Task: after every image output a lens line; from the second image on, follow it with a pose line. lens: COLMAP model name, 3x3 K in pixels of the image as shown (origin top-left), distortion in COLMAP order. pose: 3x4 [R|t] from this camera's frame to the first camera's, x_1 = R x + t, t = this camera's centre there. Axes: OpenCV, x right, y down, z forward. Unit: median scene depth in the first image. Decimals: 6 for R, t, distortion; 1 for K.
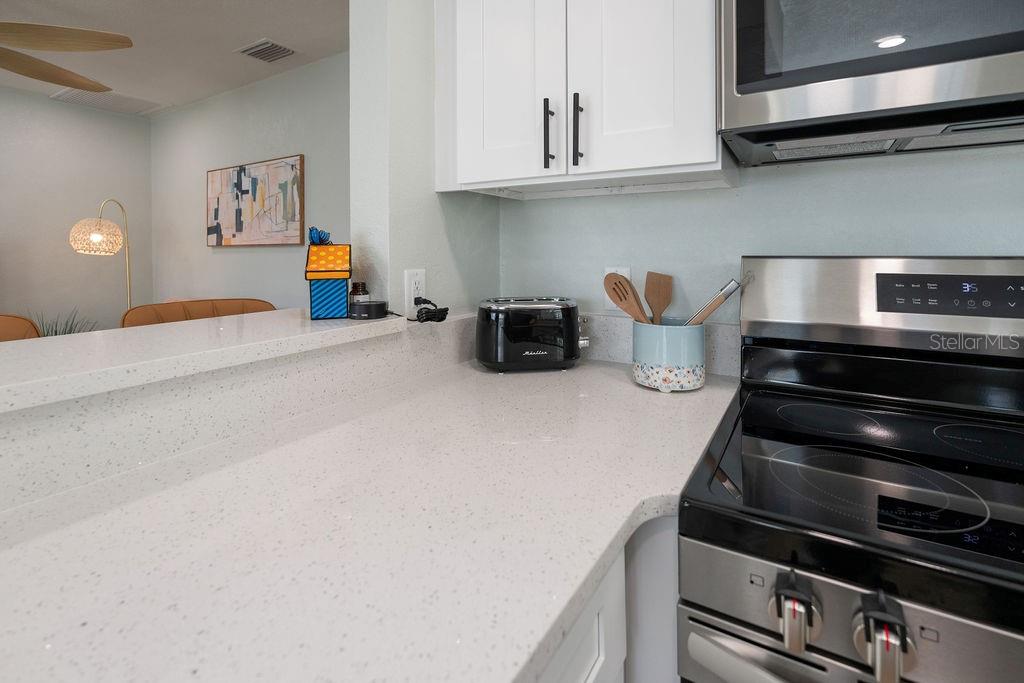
lens RADIAL K [[482.5, 0, 506.1], [0, 482.5, 246.6], [0, 0, 1]] dist [-0.003580, -0.000273]
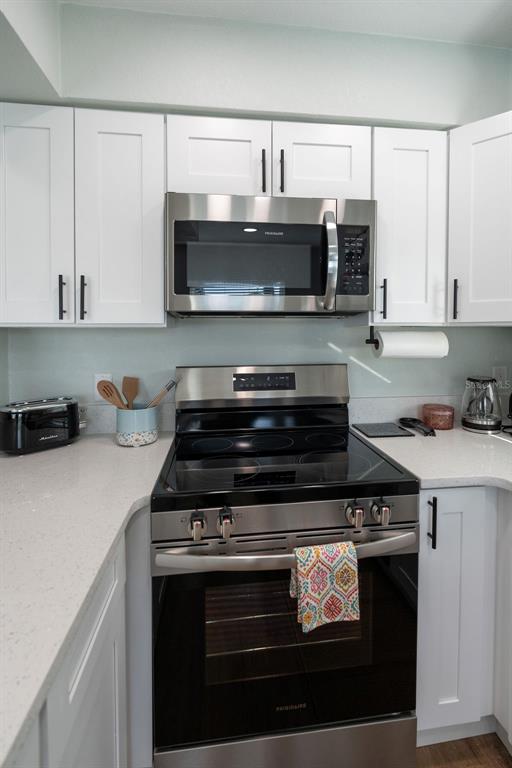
lens RADIAL K [[345.5, 0, 258.7], [0, 345.5, 344.8], [0, 0, 1]] dist [-0.000435, 0.000167]
pose [[0.767339, -0.009468, 0.641172, -0.142044], [-0.004541, 0.999786, 0.020198, -0.105100], [-0.641226, -0.018410, 0.767132, -0.269368]]
